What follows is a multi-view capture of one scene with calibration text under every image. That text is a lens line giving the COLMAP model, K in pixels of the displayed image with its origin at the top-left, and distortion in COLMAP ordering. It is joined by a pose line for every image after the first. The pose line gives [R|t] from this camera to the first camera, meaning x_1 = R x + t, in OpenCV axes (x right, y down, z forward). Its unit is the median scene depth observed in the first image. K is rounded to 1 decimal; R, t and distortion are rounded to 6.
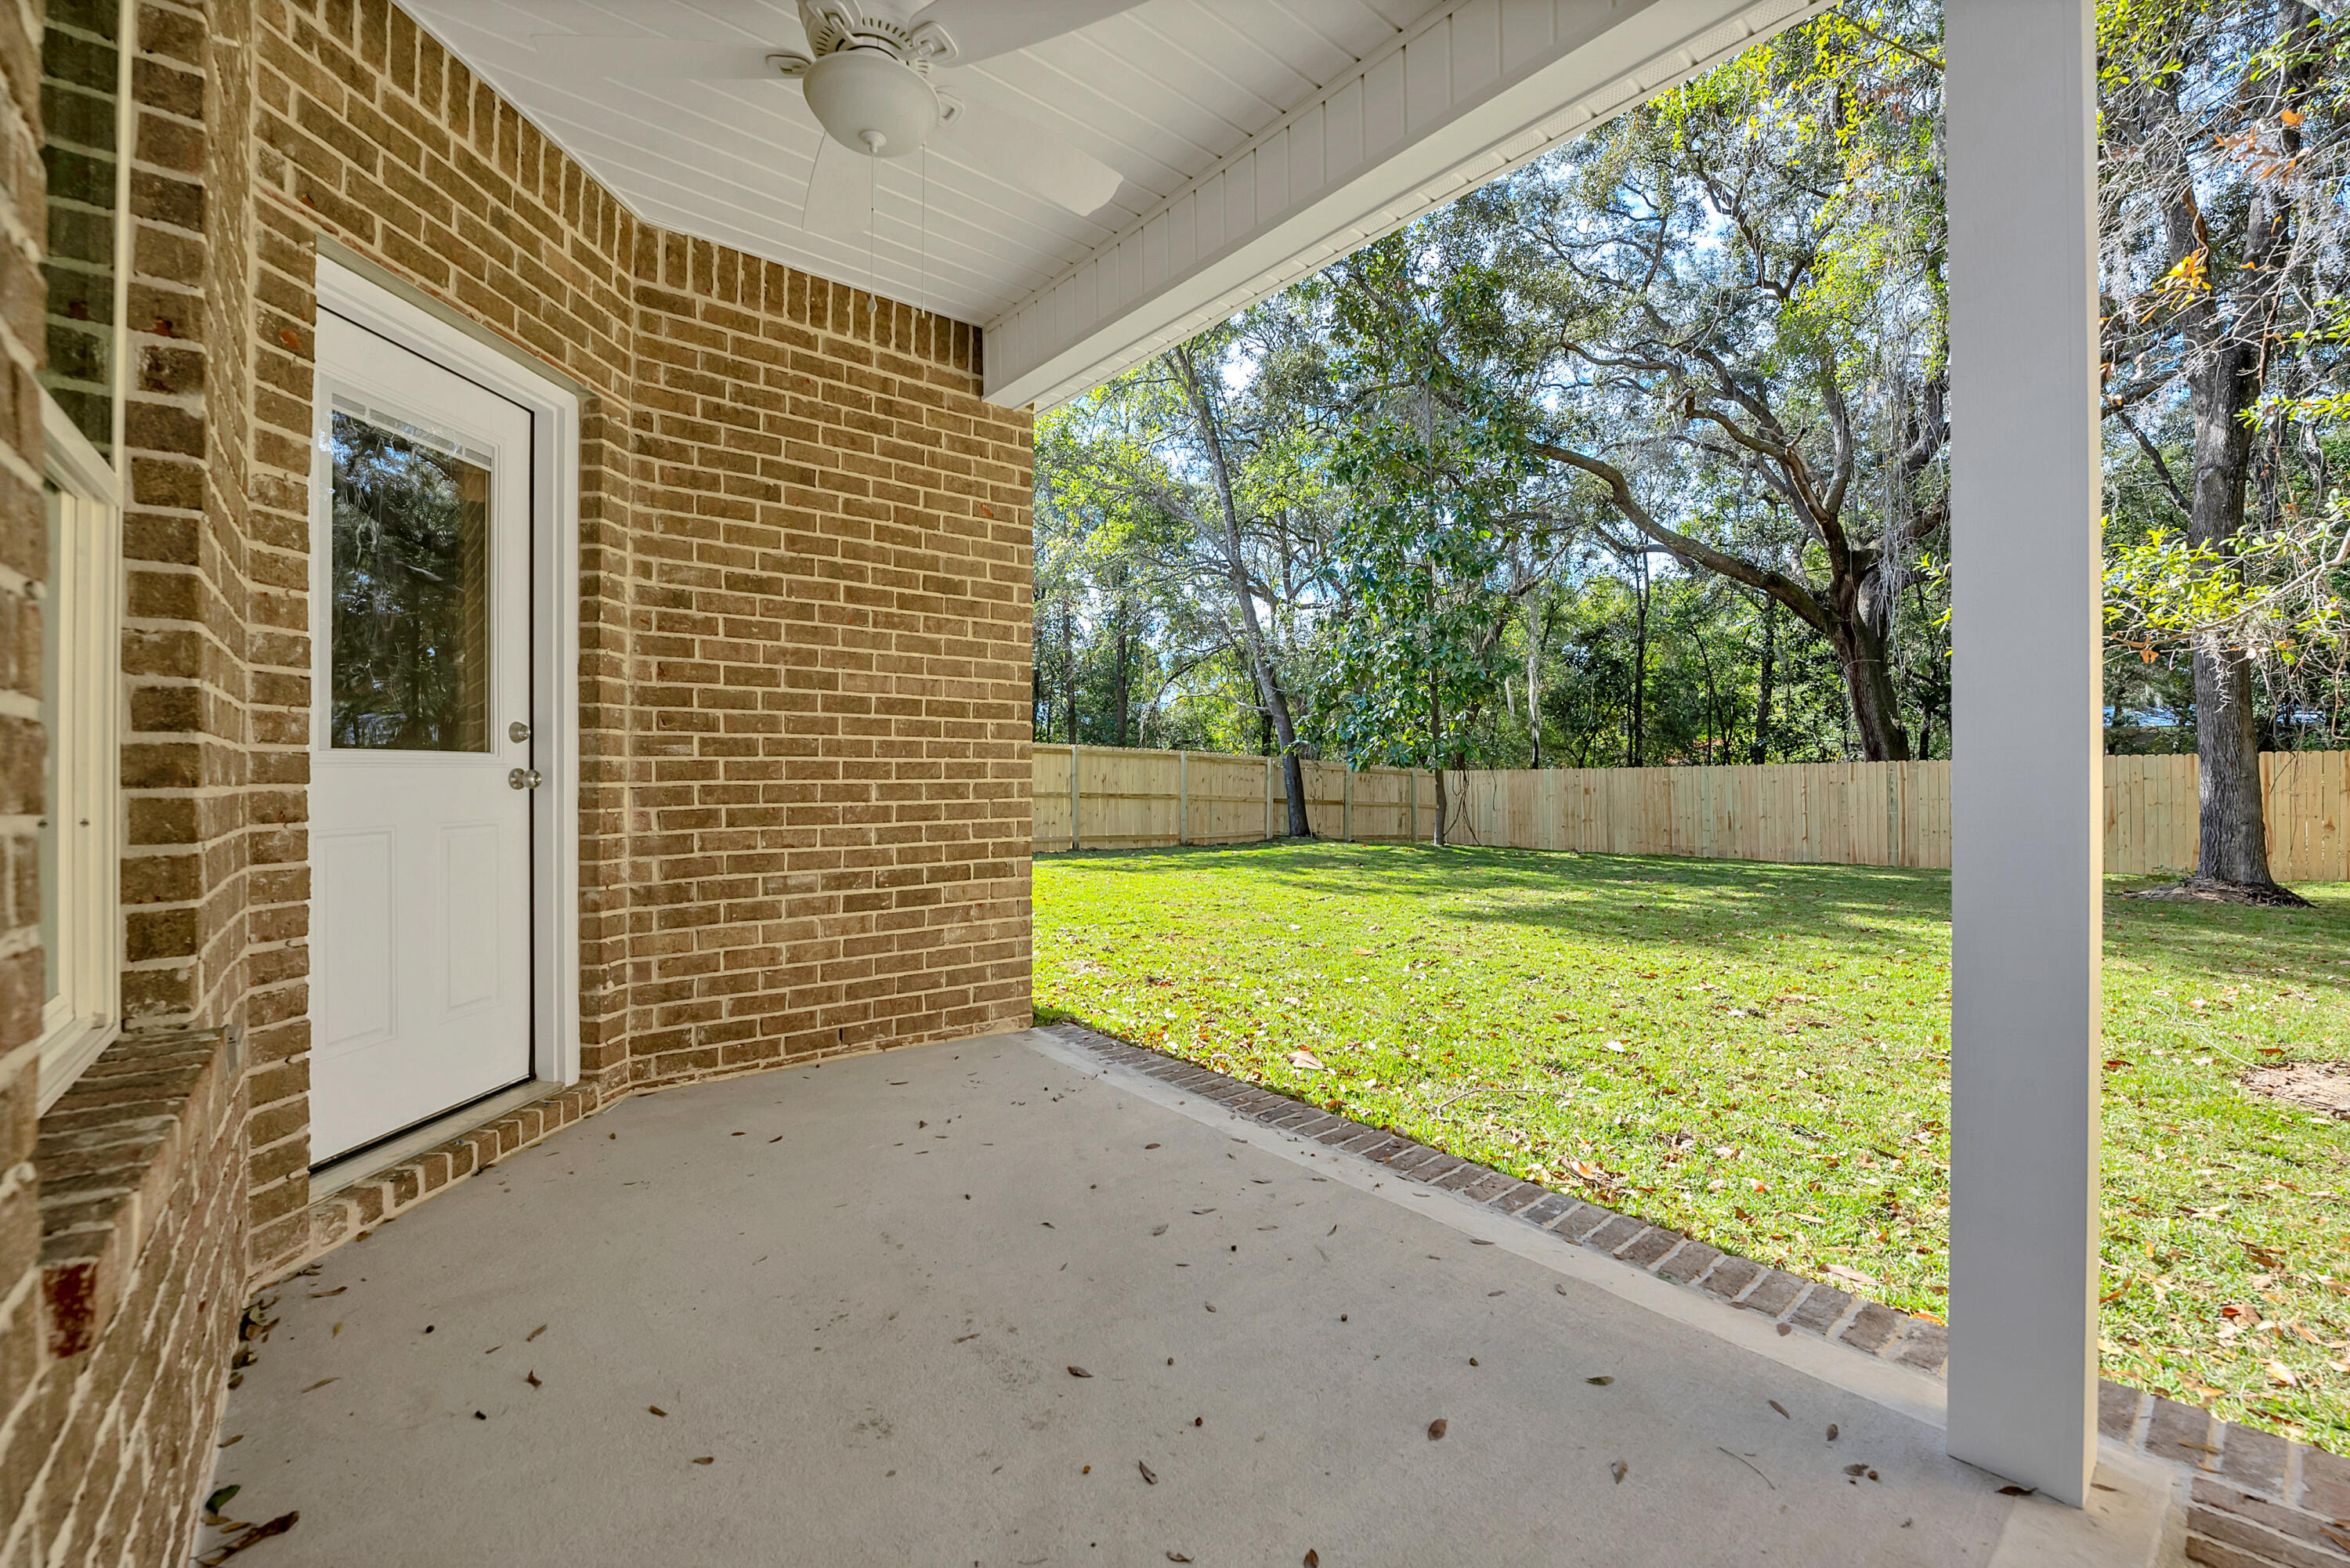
lens RADIAL K [[960.6, 0, 1184.2], [0, 960.6, 759.2], [0, 0, 1]] dist [-0.013207, -0.000230]
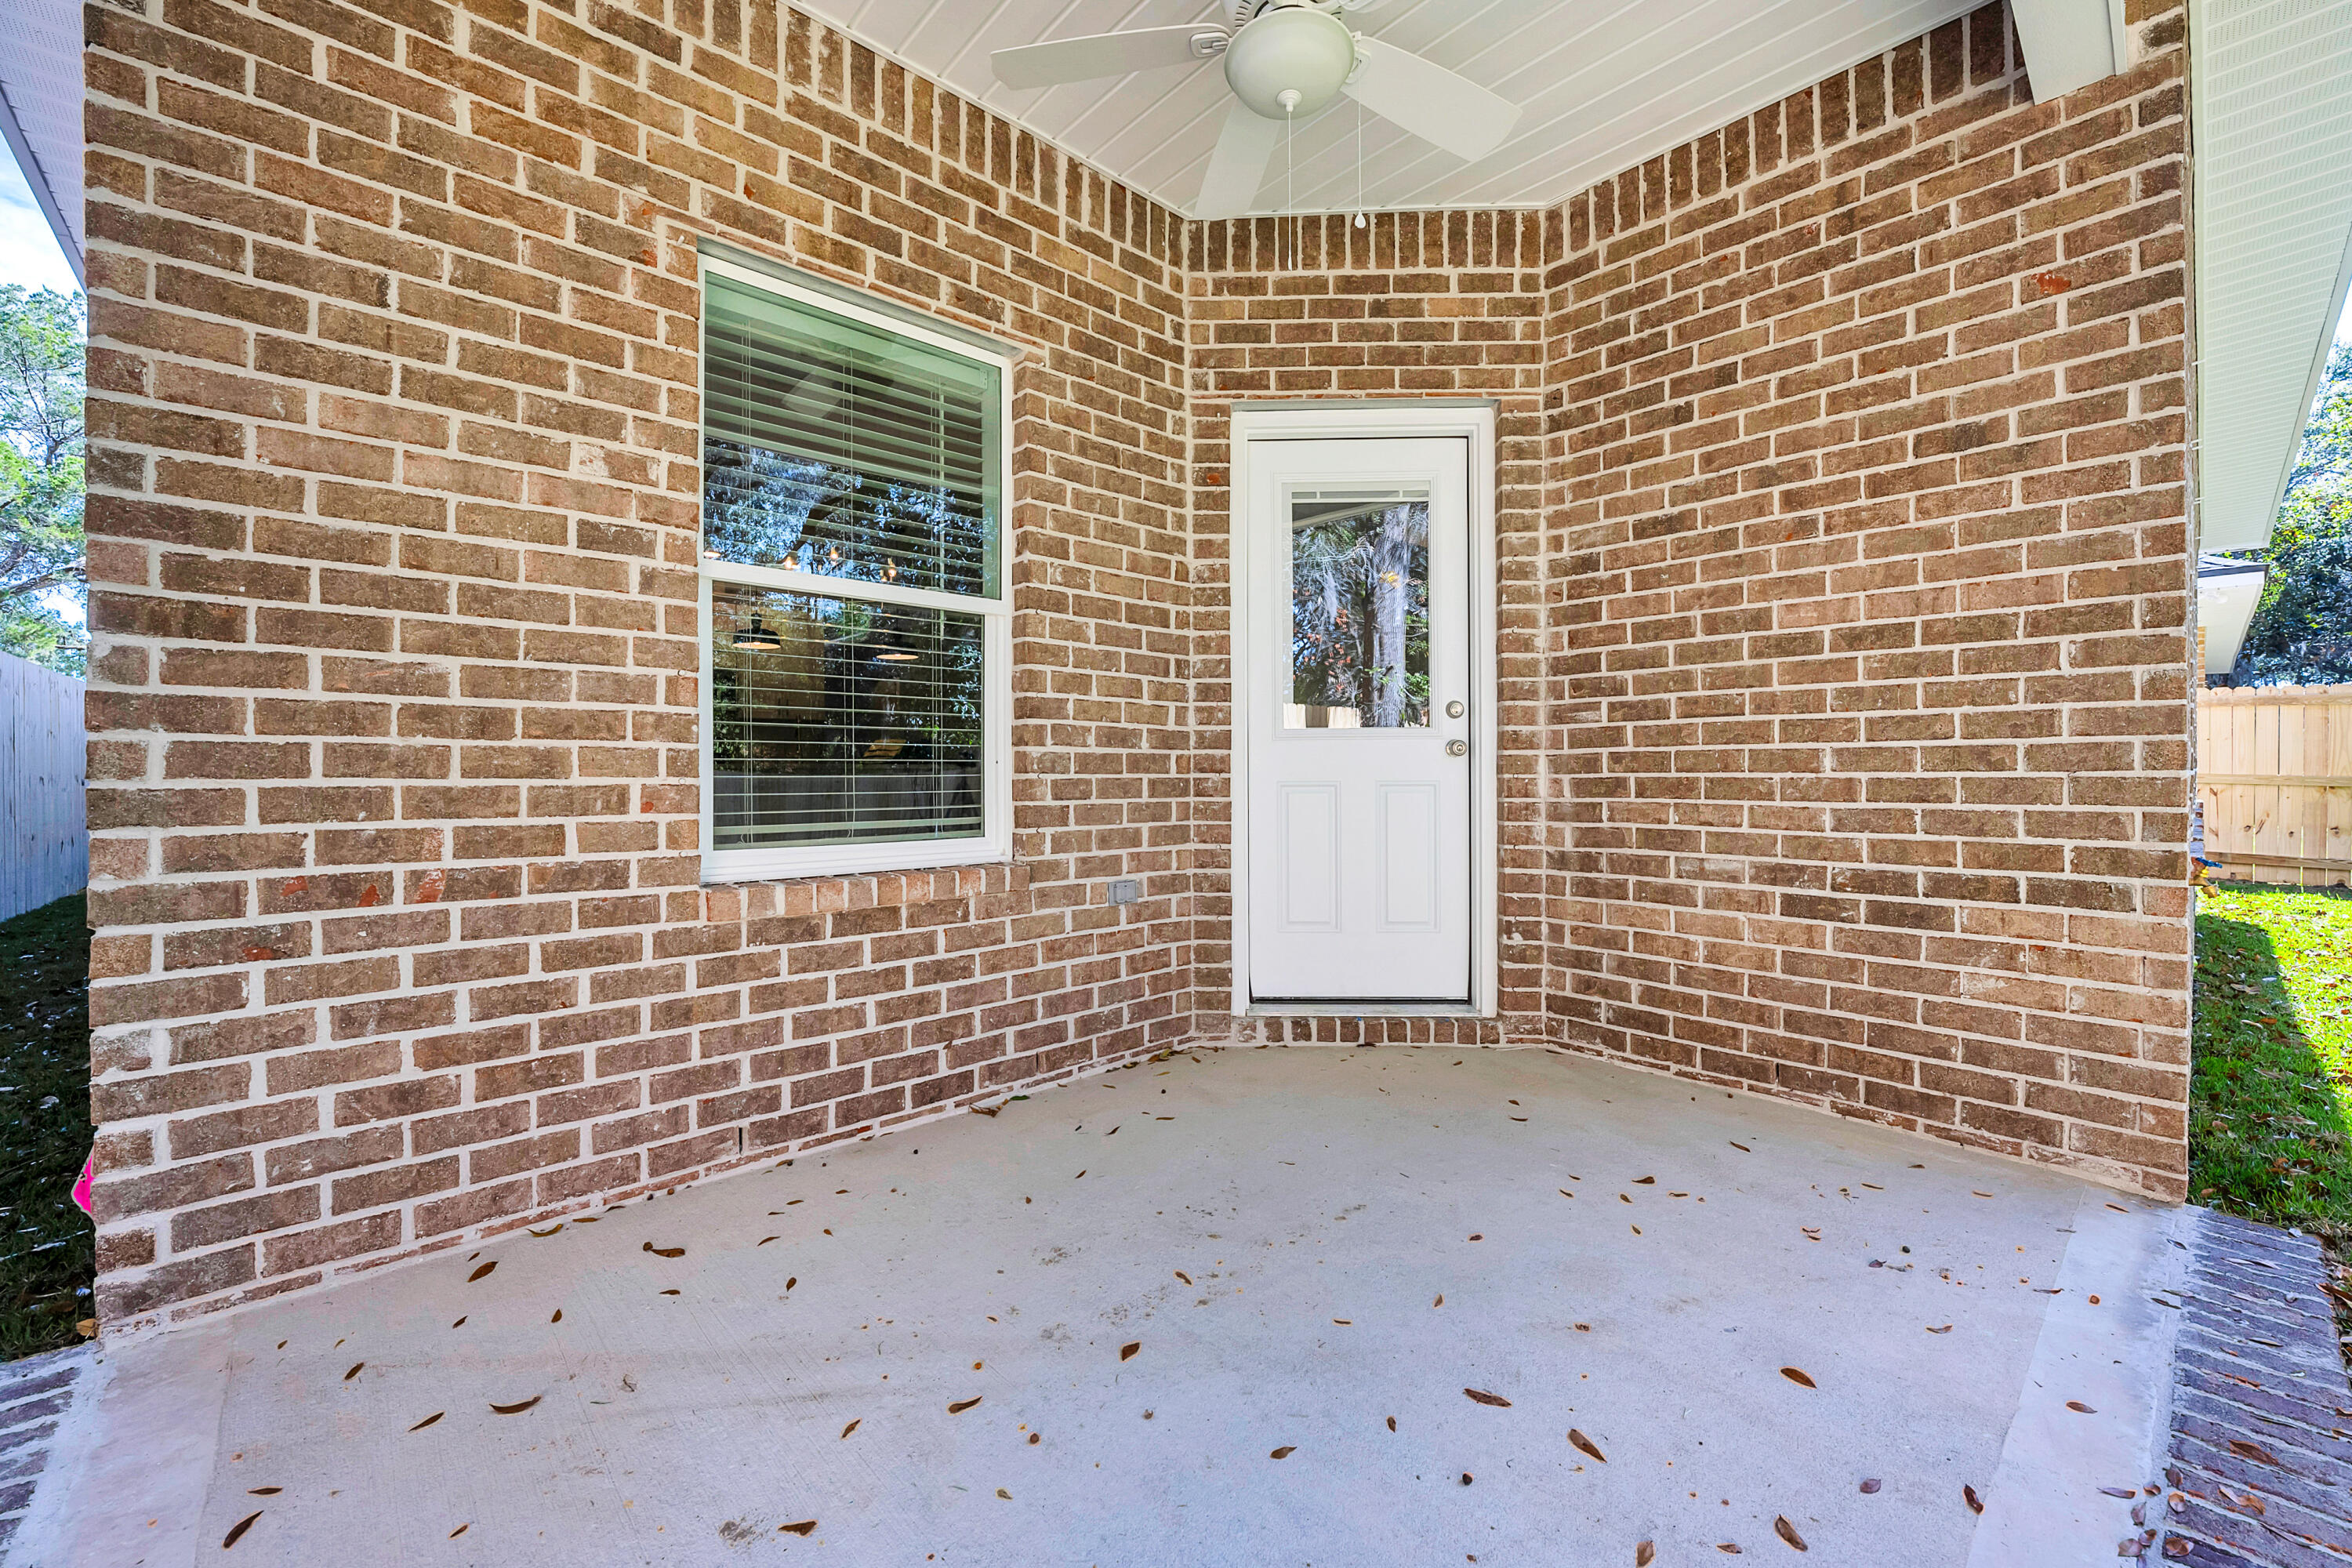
lens RADIAL K [[961.5, 0, 1181.1], [0, 961.5, 768.0], [0, 0, 1]] dist [-0.013207, -0.000230]
pose [[0.031692, -0.005208, -0.999484, 0.439305], [0.017850, 0.999830, -0.004643, 0.039660], [0.999338, -0.017693, 0.031780, 0.543231]]
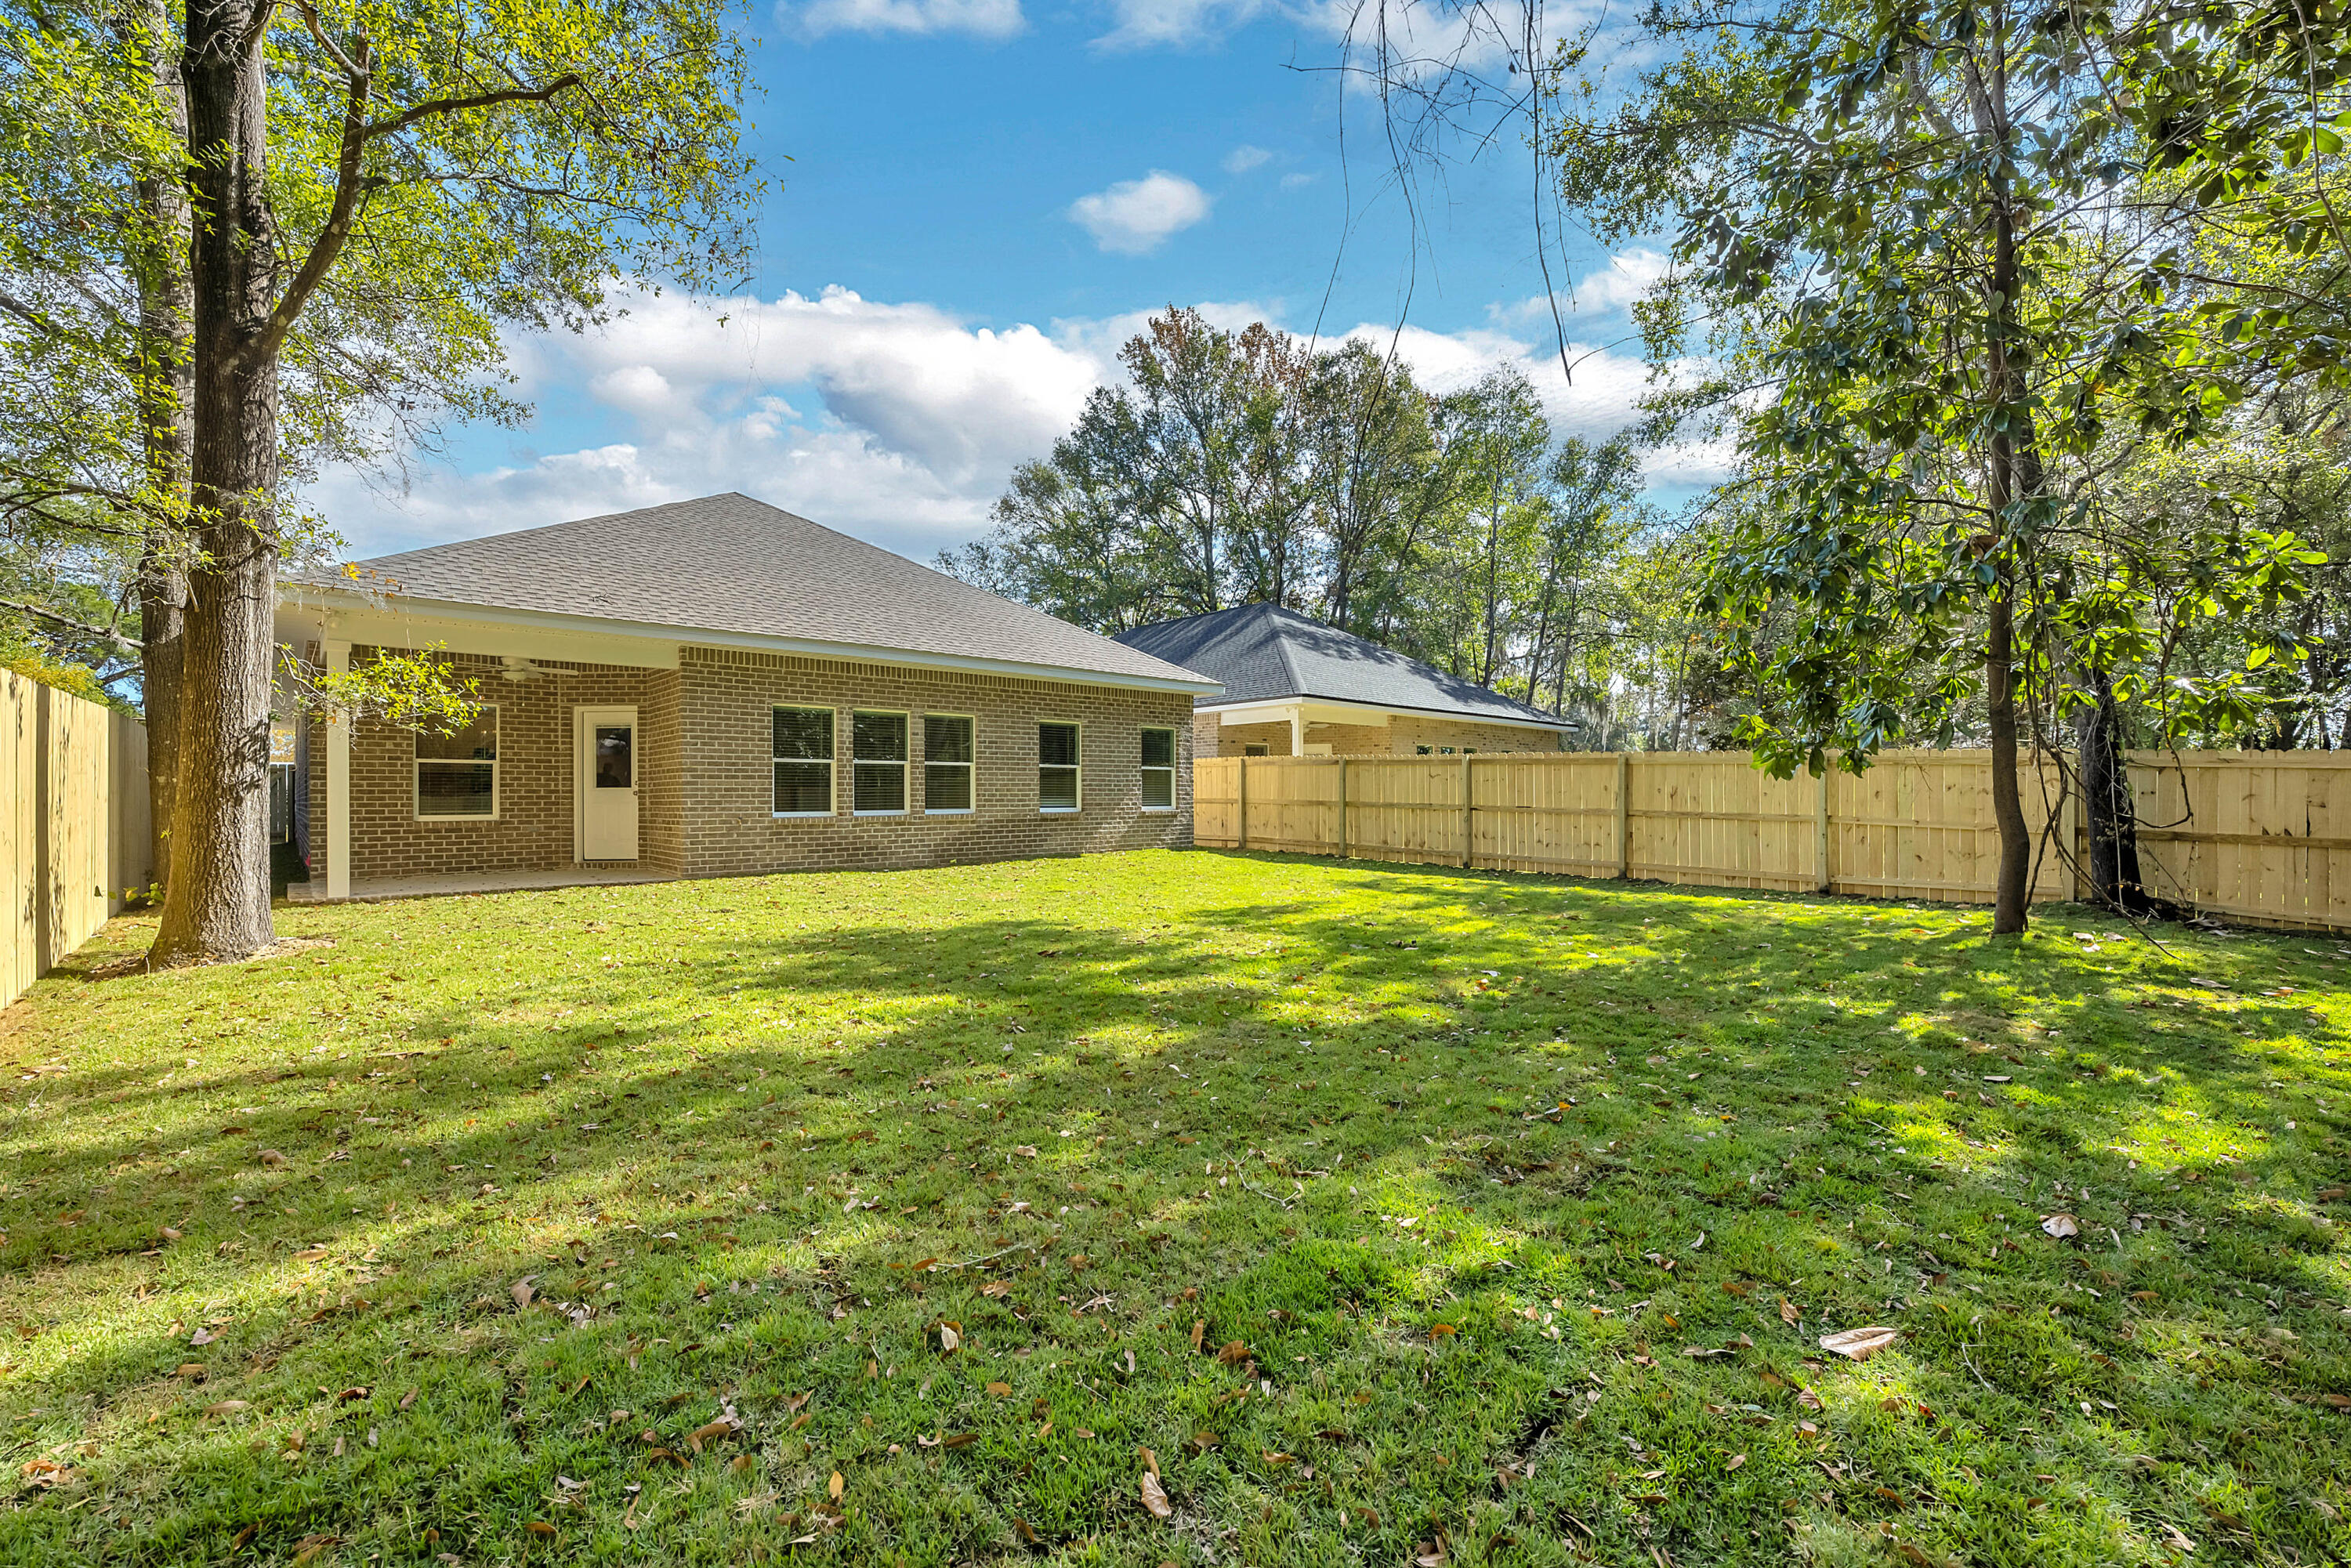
lens RADIAL K [[961.1, 0, 1183.0], [0, 961.1, 788.1], [0, 0, 1]] dist [-0.013207, -0.000230]
pose [[0.056325, -0.014865, -0.998302, 3.563065], [0.021950, 0.999666, -0.013647, 0.102678], [0.998171, -0.021144, 0.056632, 2.968250]]
